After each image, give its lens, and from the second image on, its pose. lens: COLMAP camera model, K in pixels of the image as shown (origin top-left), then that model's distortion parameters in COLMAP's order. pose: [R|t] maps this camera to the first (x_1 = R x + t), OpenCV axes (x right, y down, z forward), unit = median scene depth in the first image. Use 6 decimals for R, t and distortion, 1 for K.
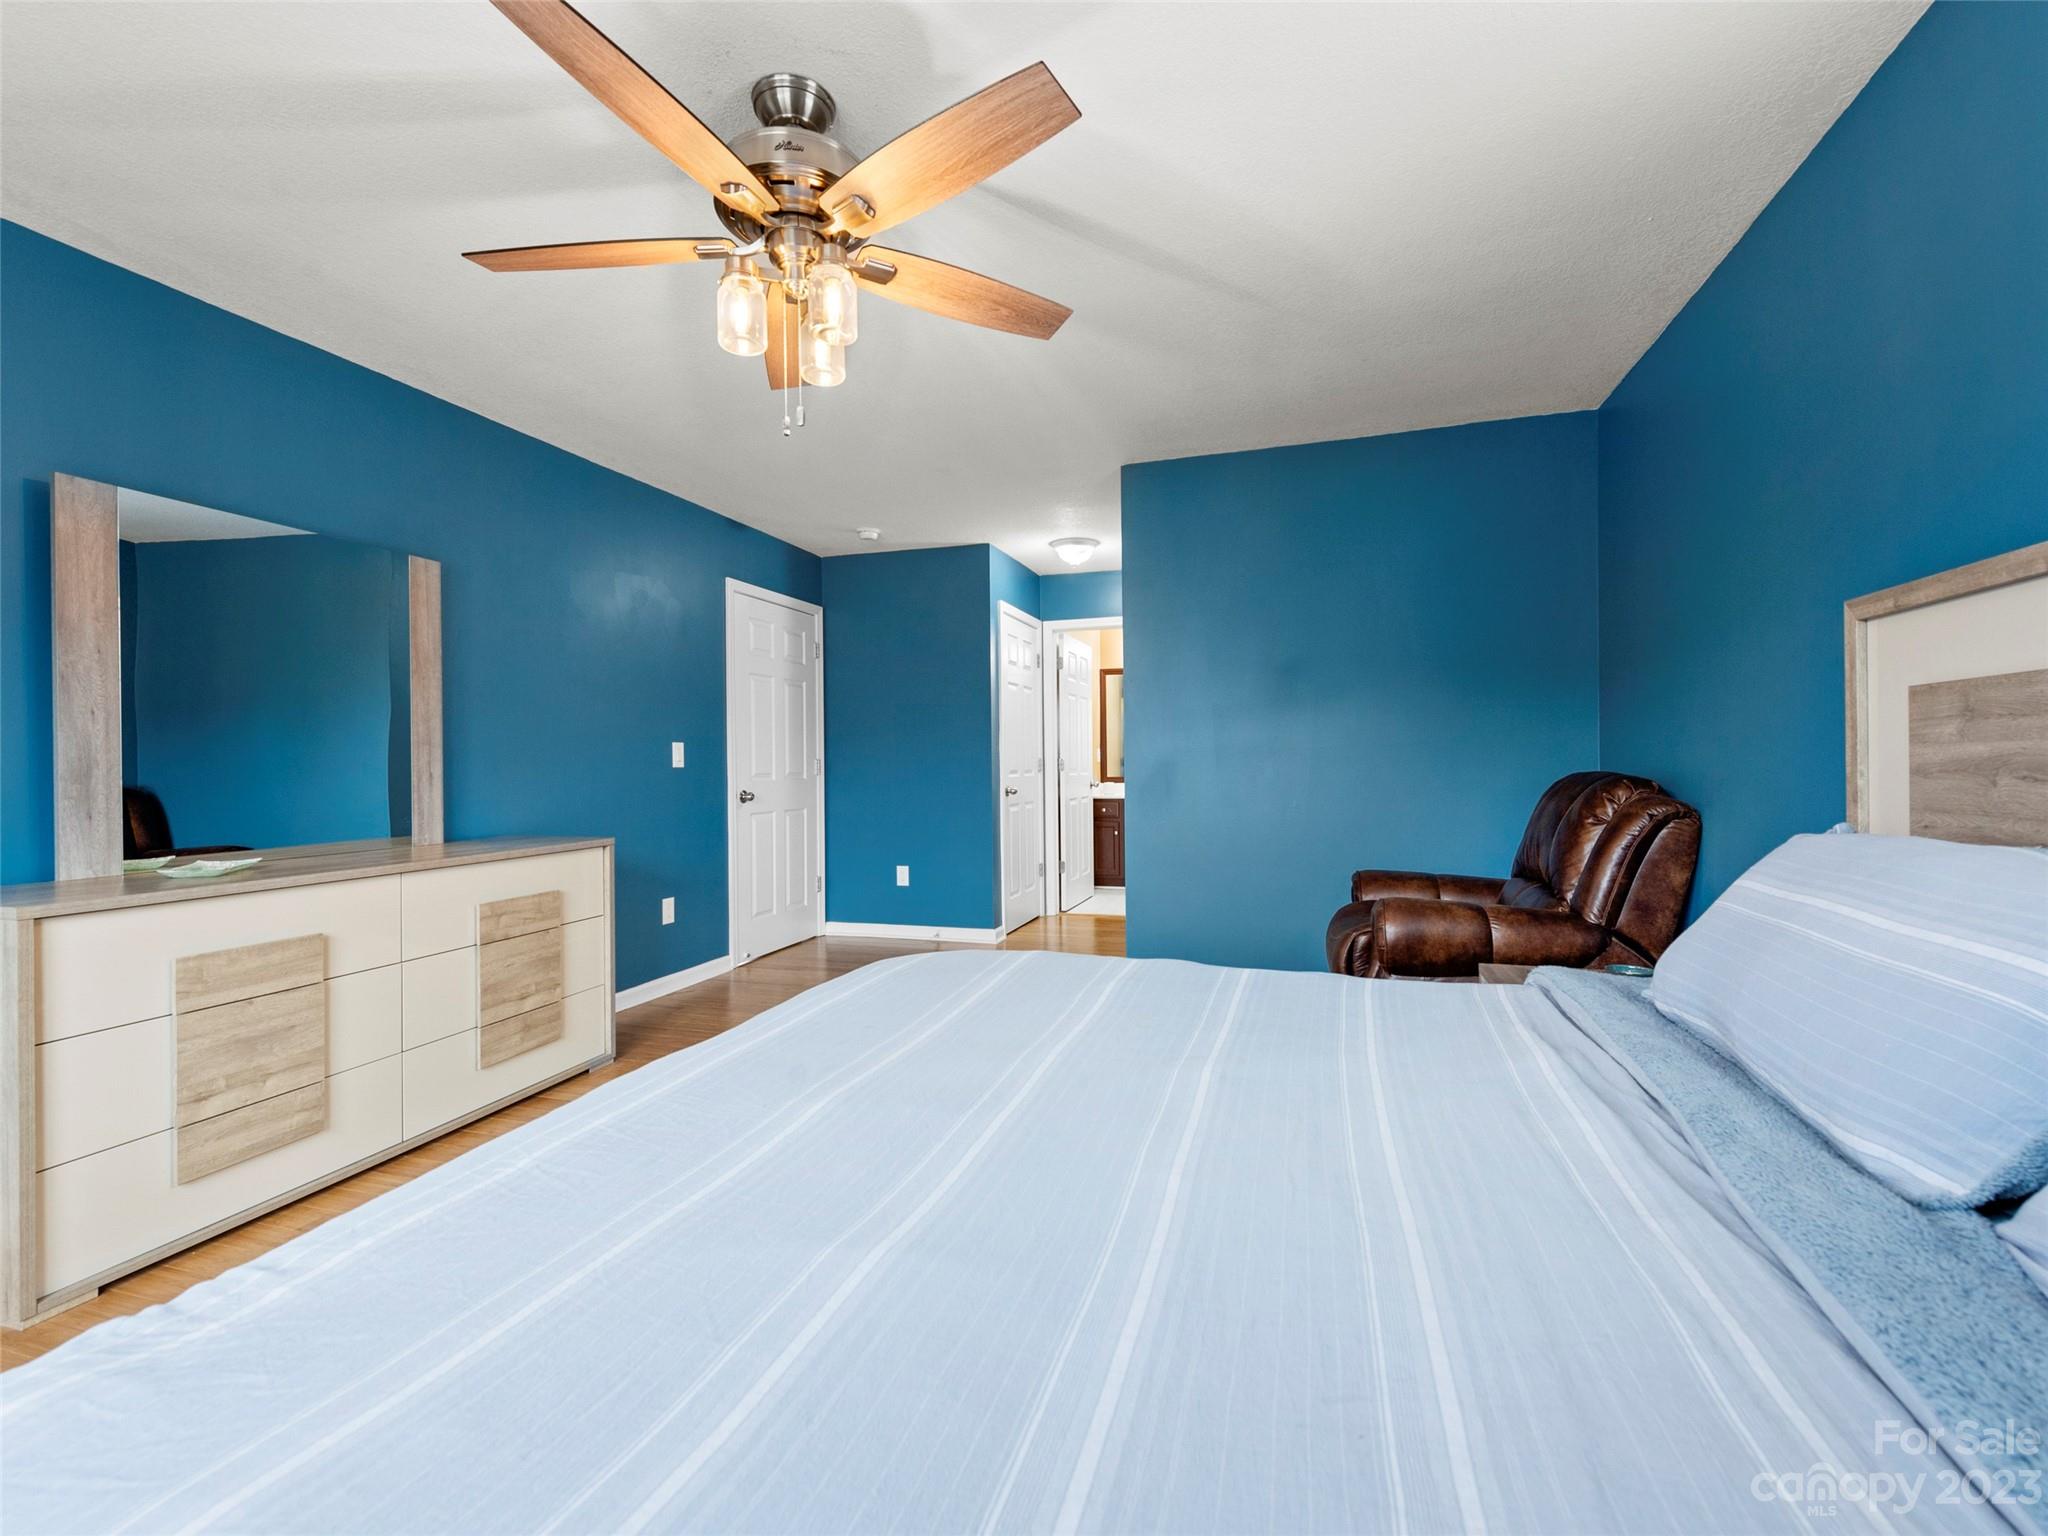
lens RADIAL K [[908.2, 0, 1024.0], [0, 908.2, 768.0], [0, 0, 1]] dist [-0.000784, -0.006317]
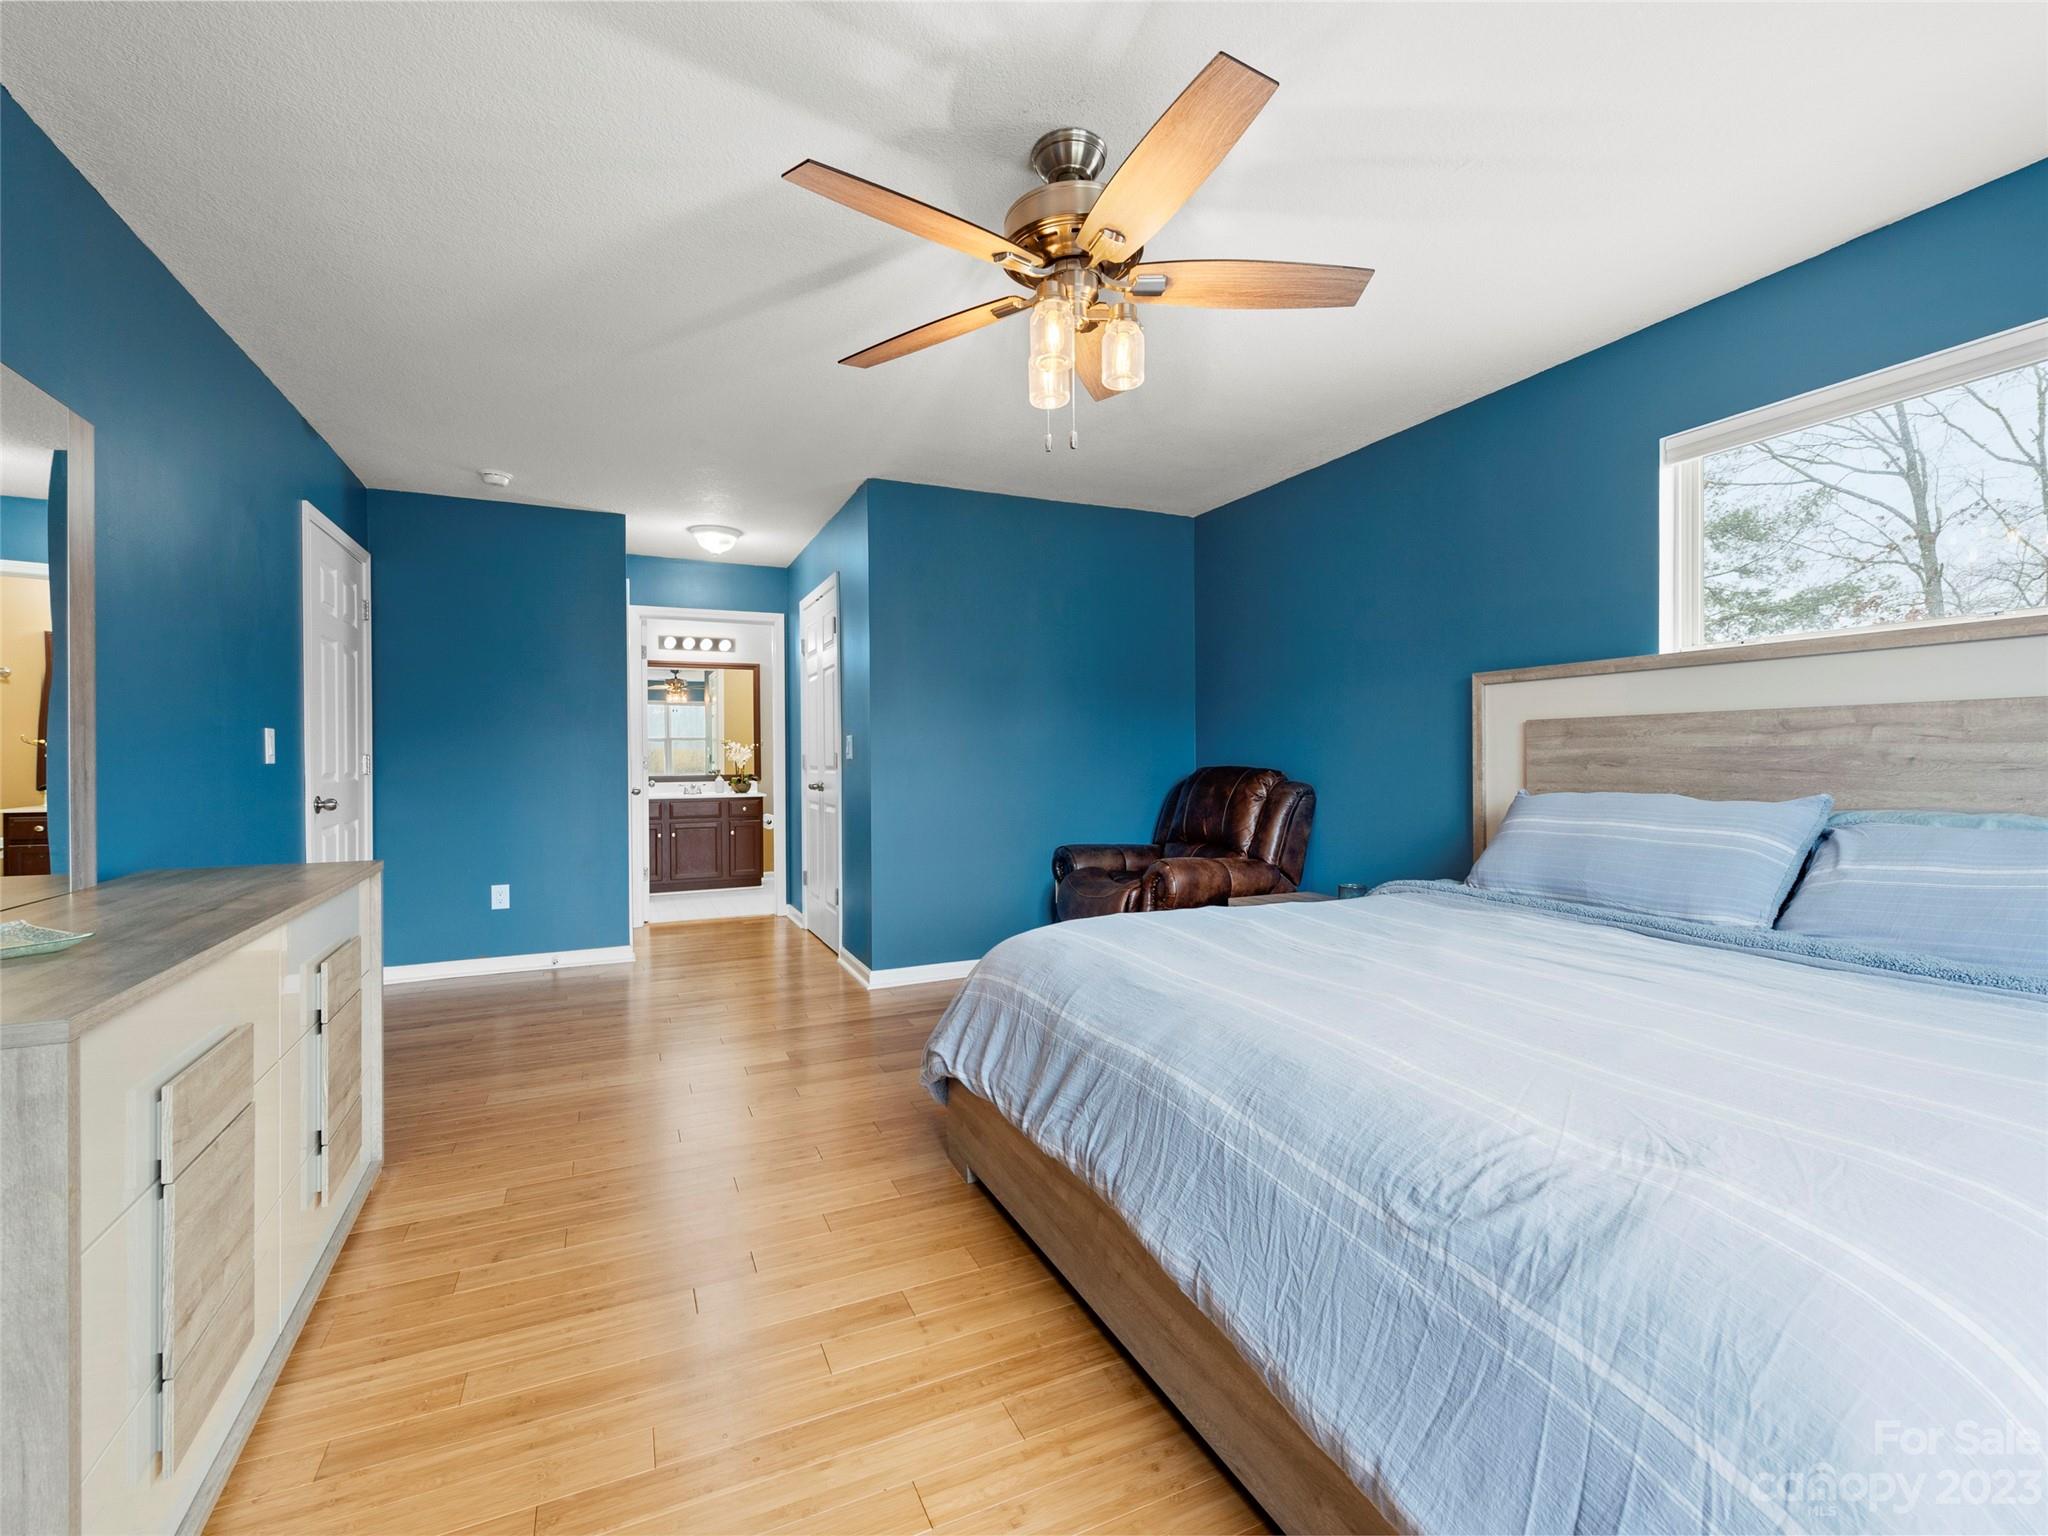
lens RADIAL K [[901.0, 0, 1024.0], [0, 901.0, 768.0], [0, 0, 1]] dist [0.012651, -0.006162]
pose [[0.739830, -0.003272, 0.672786, -0.573568], [0.003298, 0.999994, 0.001236, 0.004524], [-0.672786, 0.001304, 0.739836, 0.126850]]
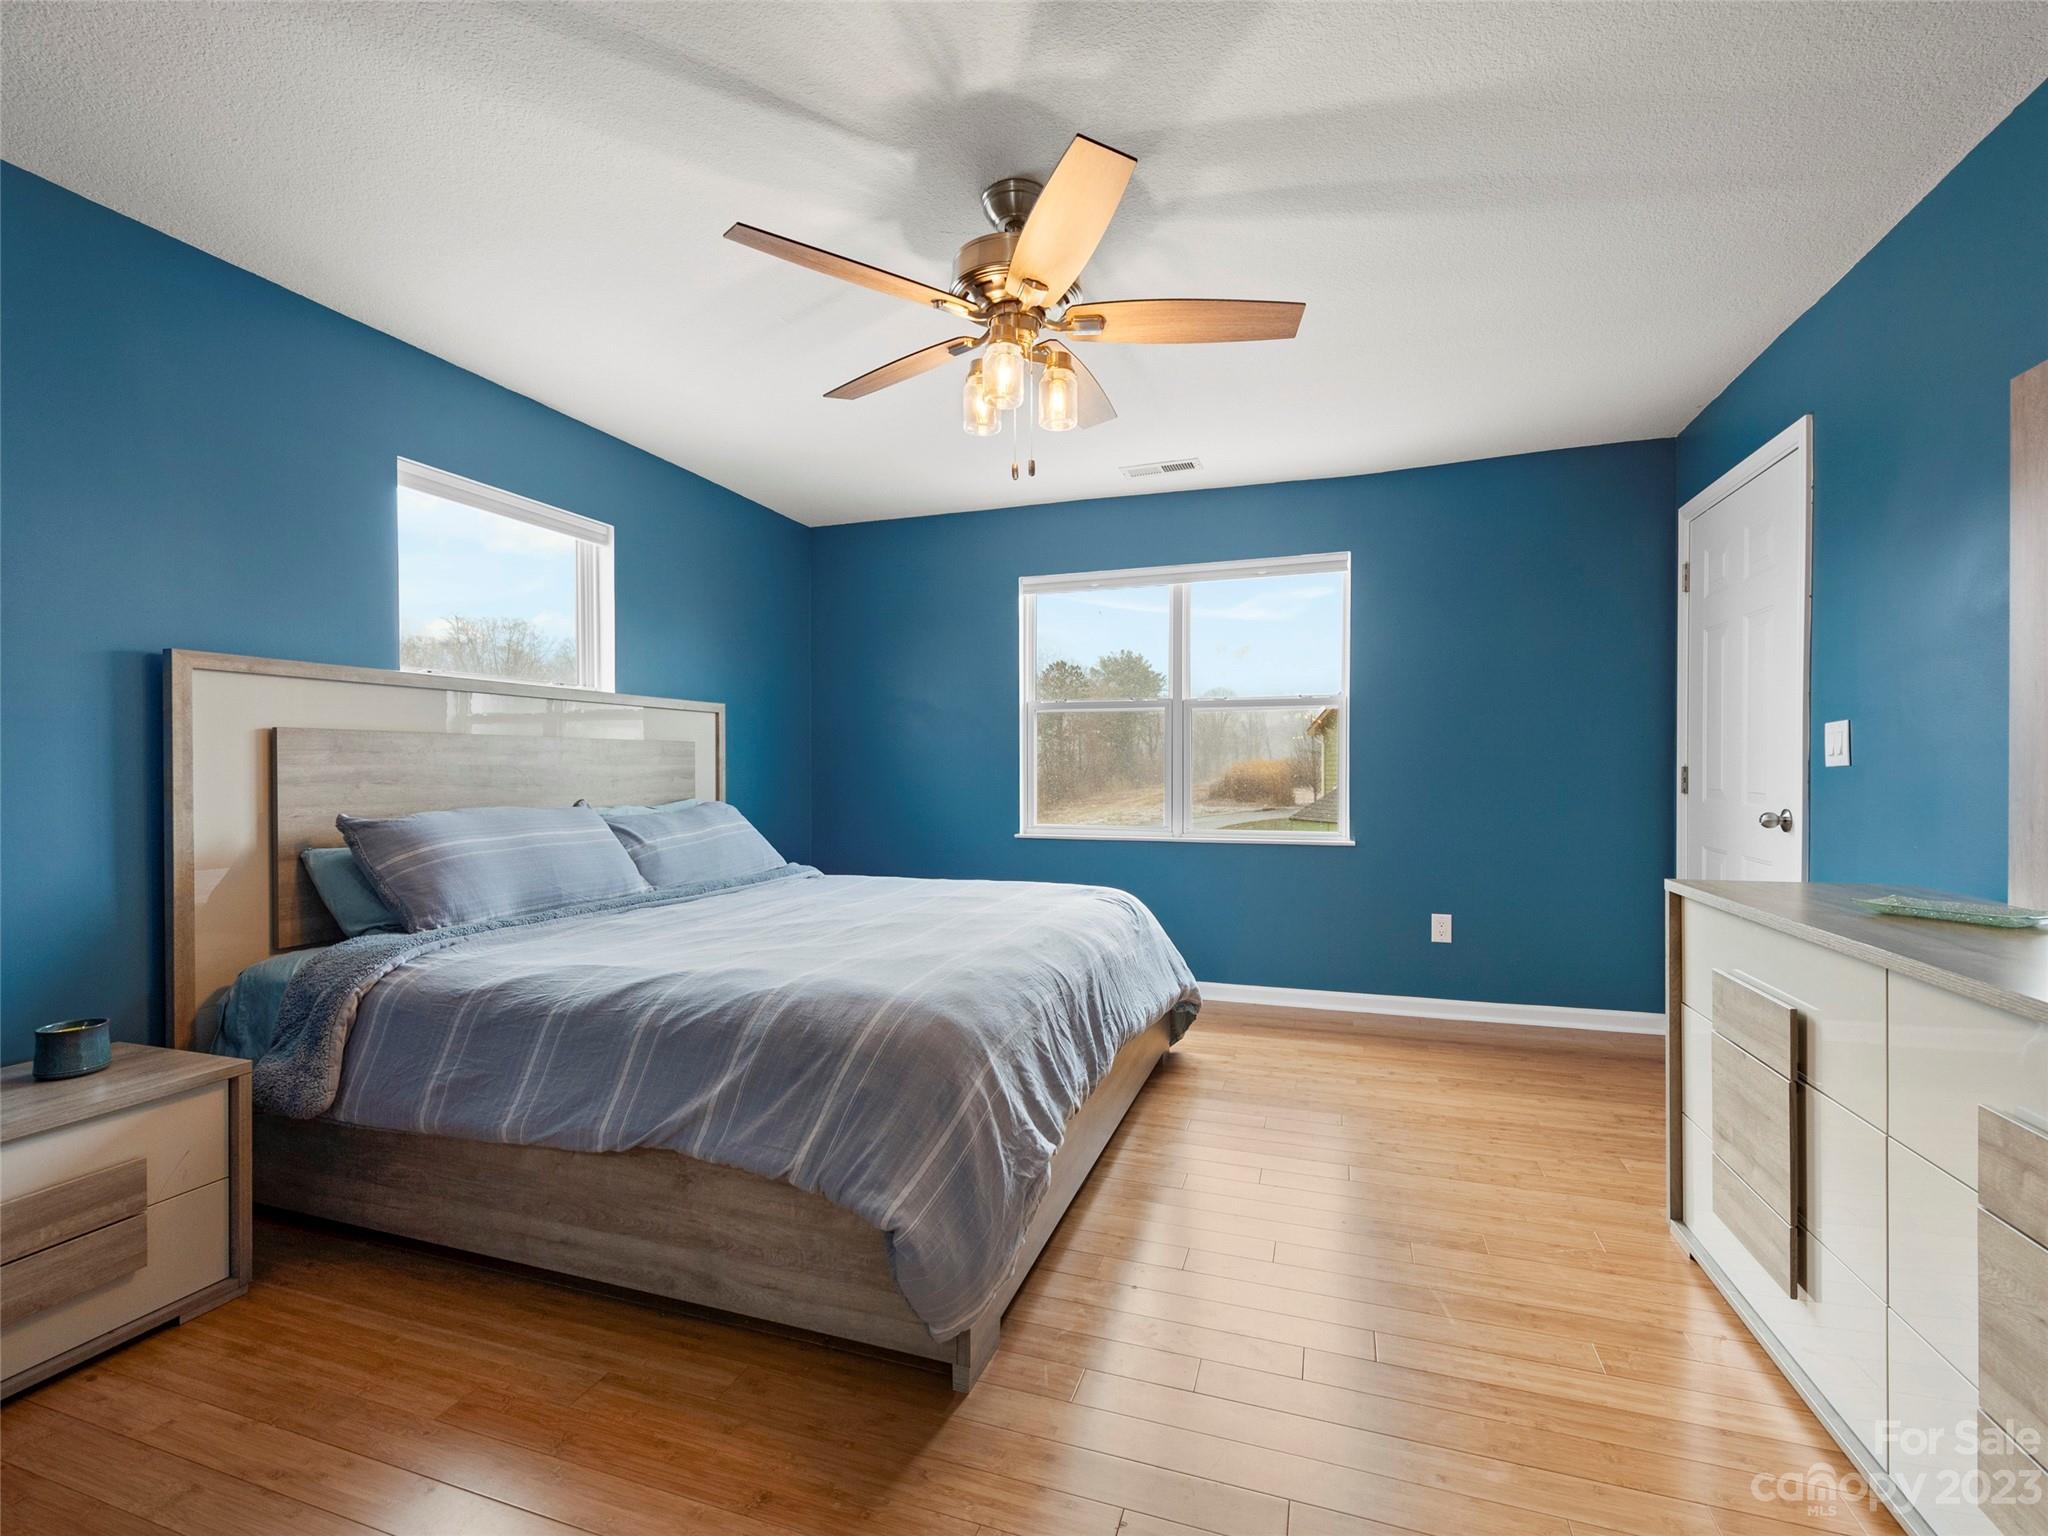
lens RADIAL K [[901.0, 0, 1024.0], [0, 901.0, 768.0], [0, 0, 1]] dist [0.012651, -0.006162]
pose [[-0.999732, 0.008588, 0.021513, -0.157109], [0.008788, 0.999919, 0.009242, -0.011509], [-0.021432, 0.009429, -0.999726, 1.207621]]
